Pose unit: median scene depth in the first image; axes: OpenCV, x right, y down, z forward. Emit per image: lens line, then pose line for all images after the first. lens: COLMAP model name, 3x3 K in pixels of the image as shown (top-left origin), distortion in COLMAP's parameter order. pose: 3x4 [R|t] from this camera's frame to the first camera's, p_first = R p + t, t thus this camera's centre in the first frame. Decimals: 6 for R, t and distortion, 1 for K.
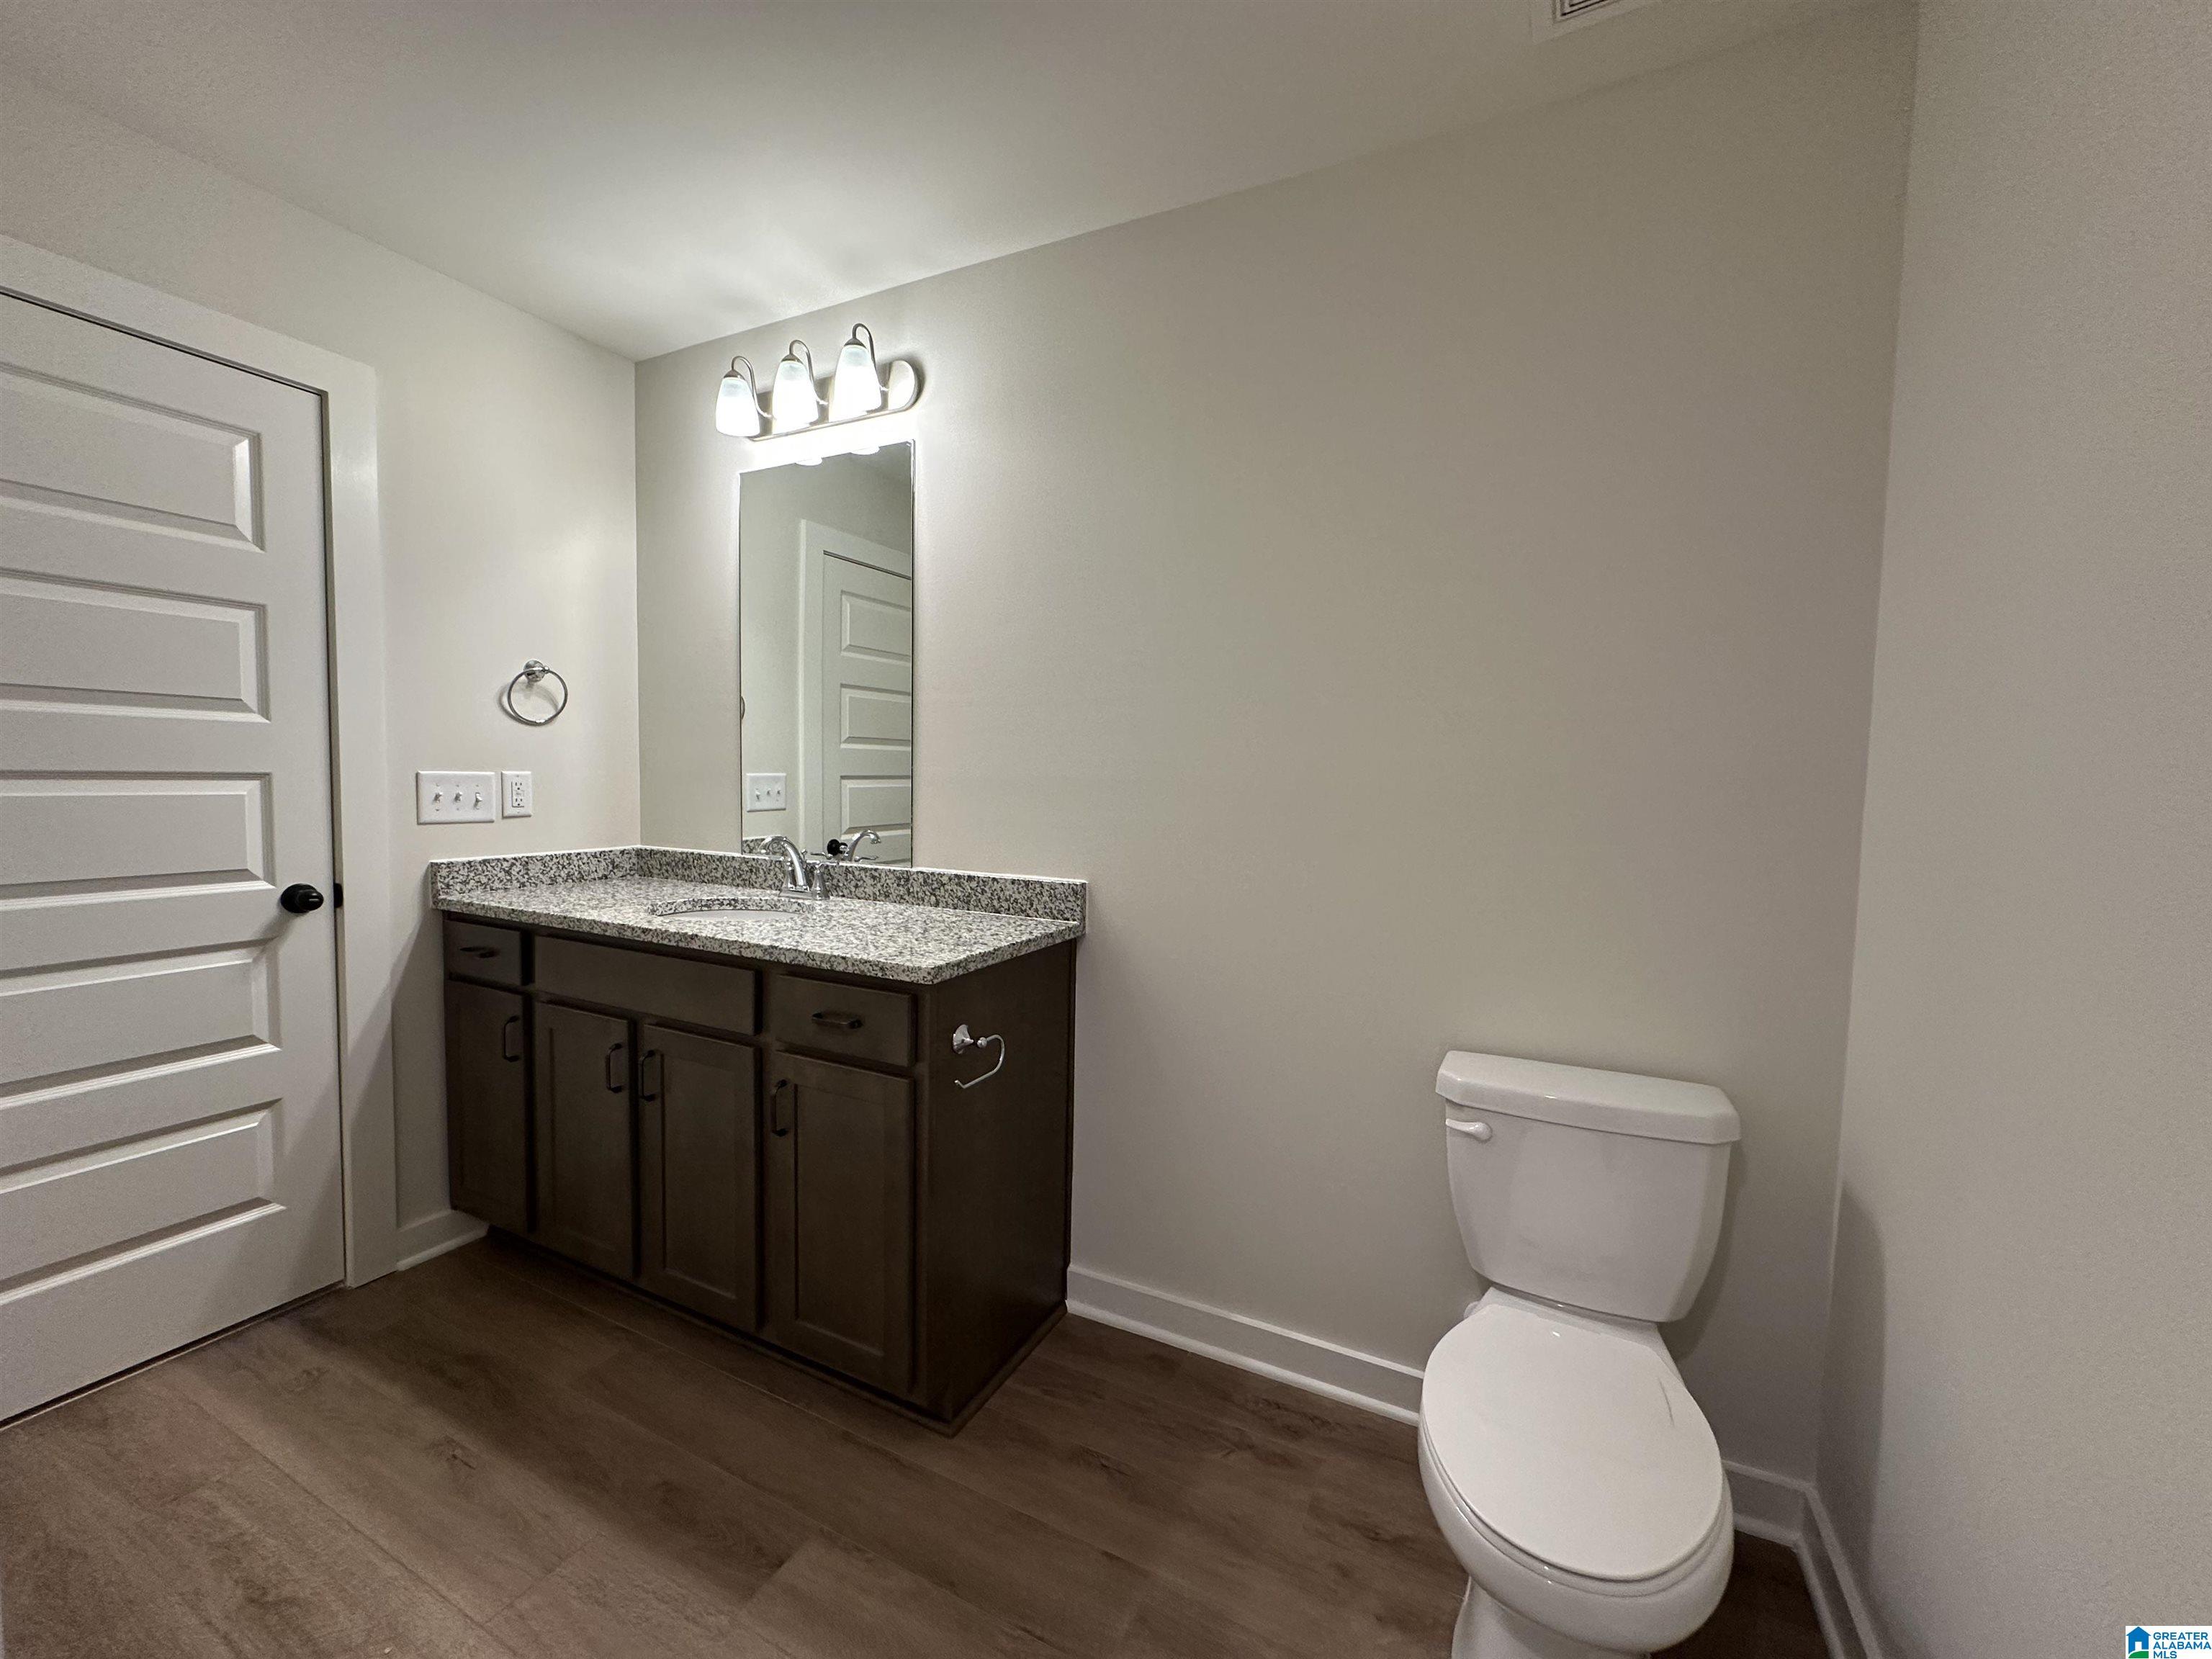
lens RADIAL K [[885.1, 0, 1106.0], [0, 885.1, 829.5], [0, 0, 1]] dist [-0.001414, 0.000423]
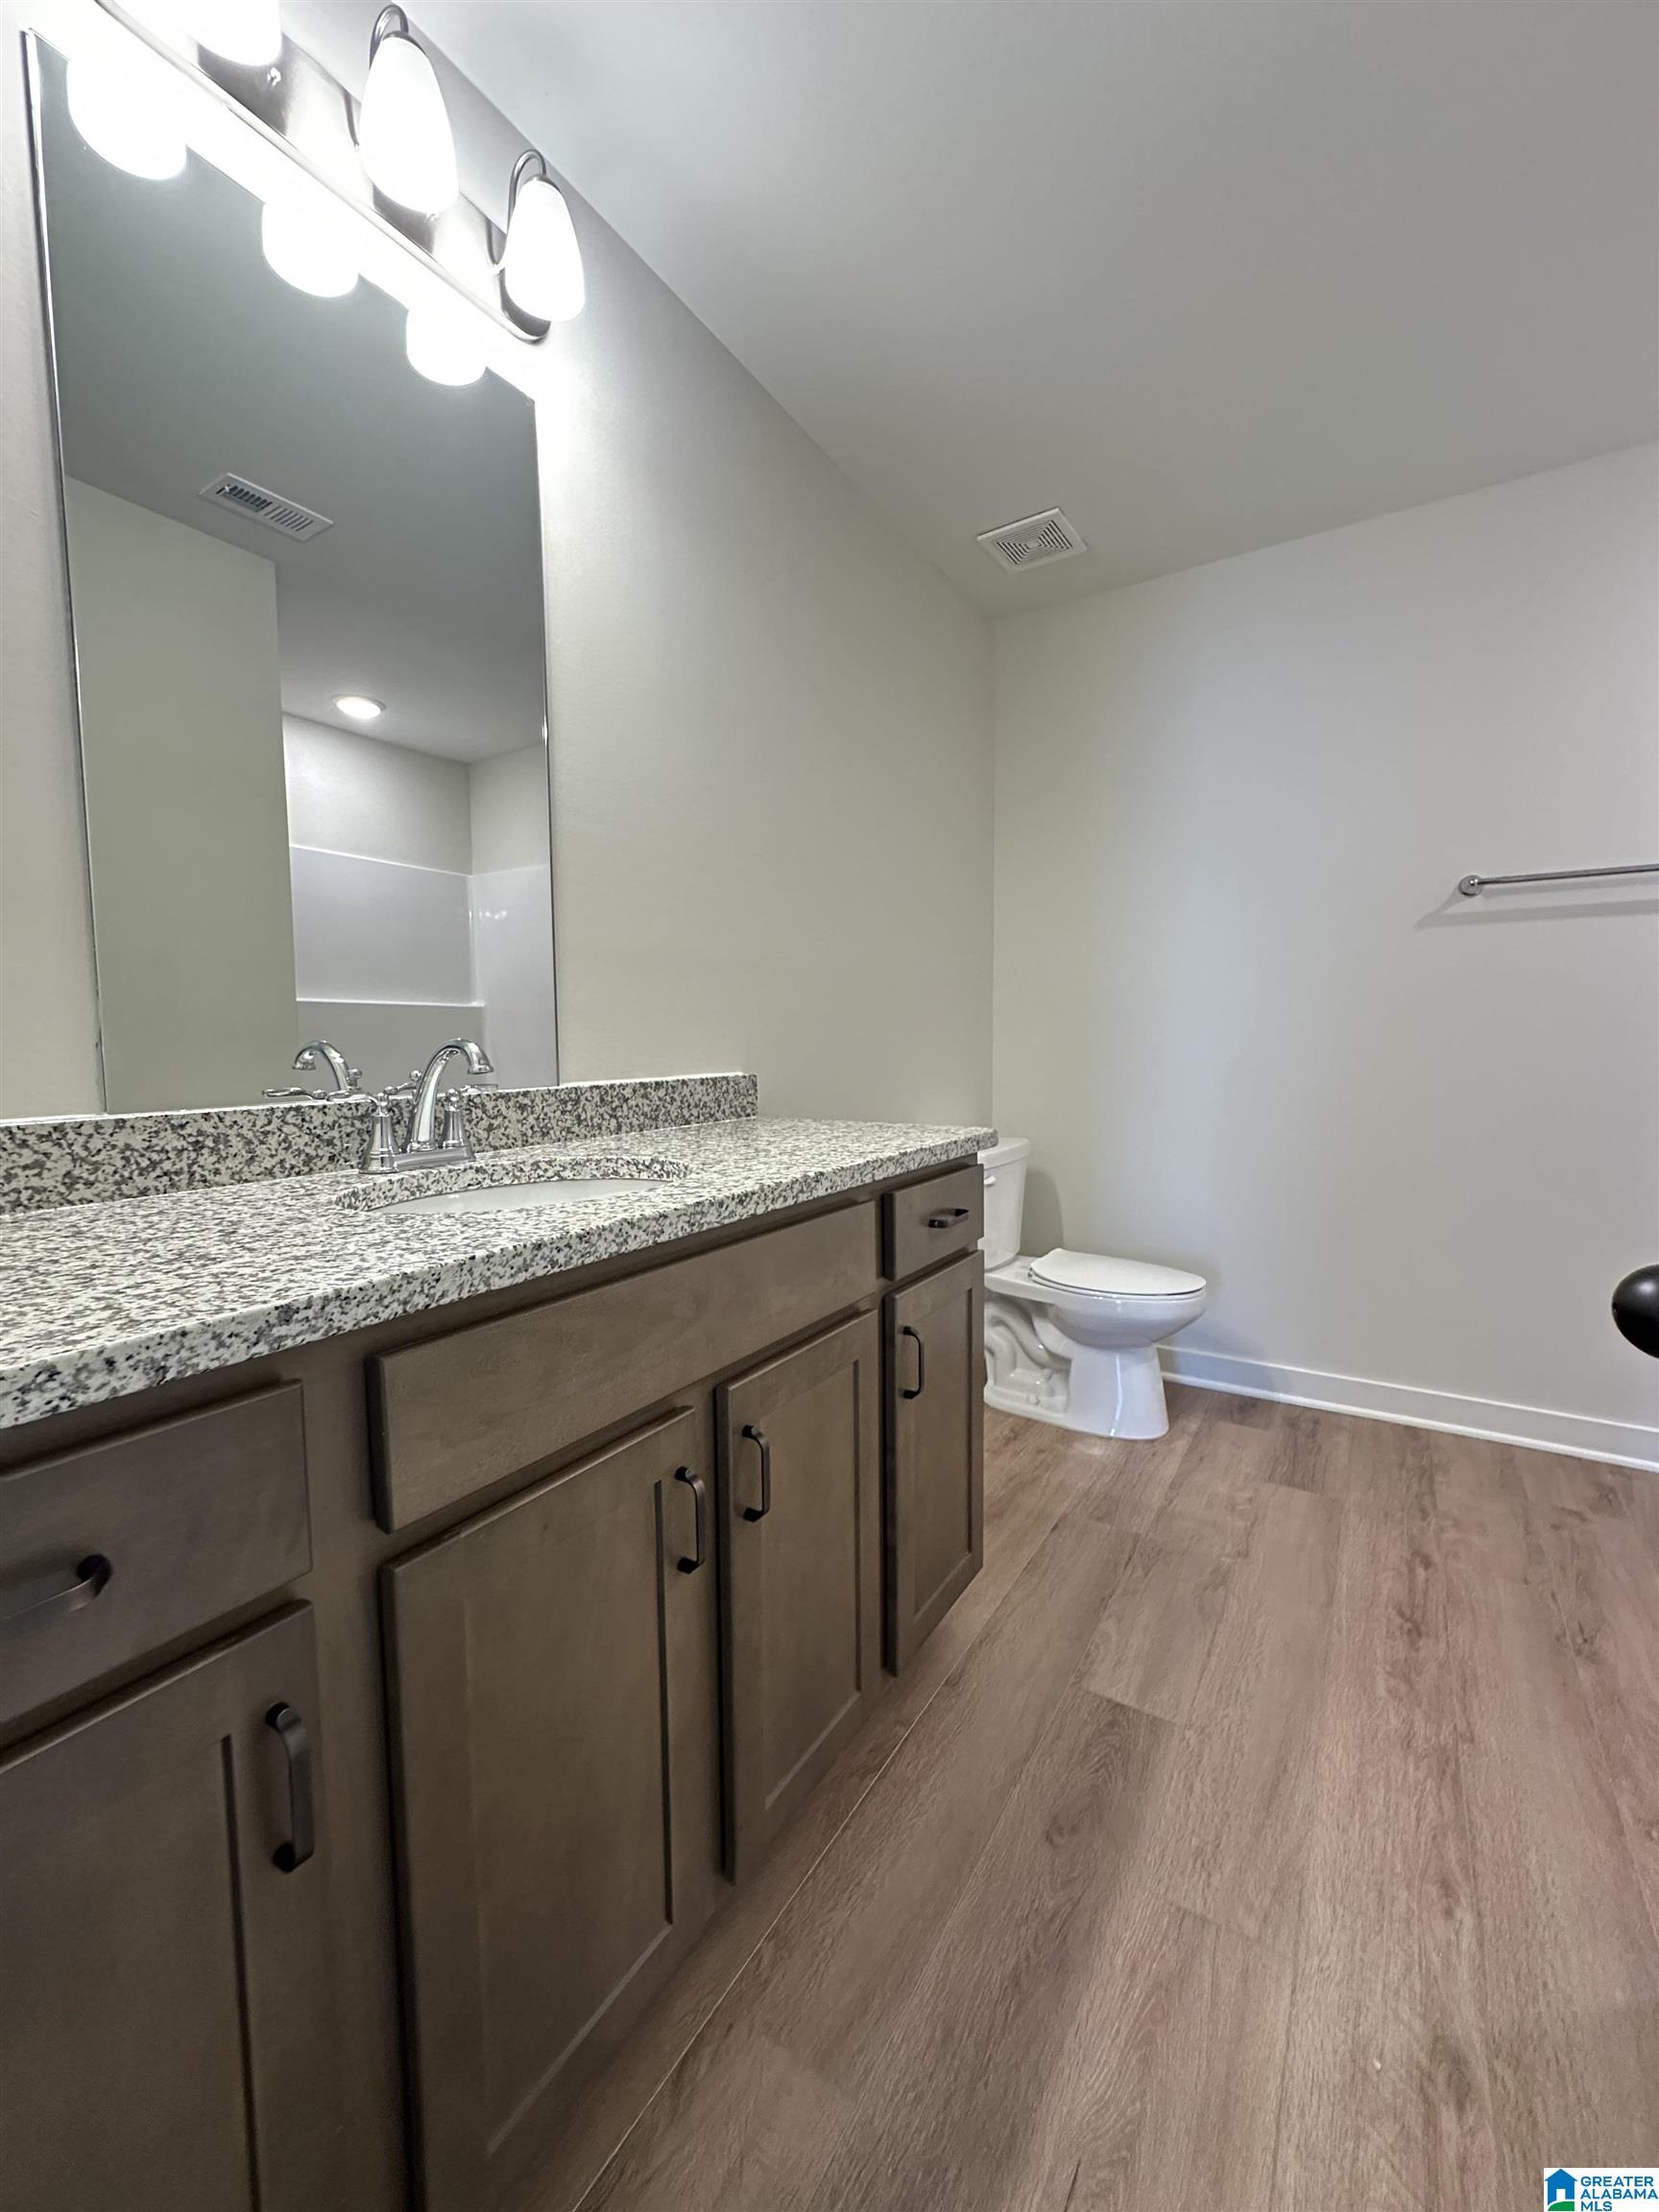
lens RADIAL K [[885.1, 0, 829.5], [0, 885.1, 1106.0], [0, 0, 1]] dist [-0.001414, 0.000423]
pose [[0.101211, -0.095645, 0.990257, -0.916147], [0.074080, 0.993329, 0.088371, 0.017237], [-0.992103, 0.064414, 0.107621, 0.799881]]
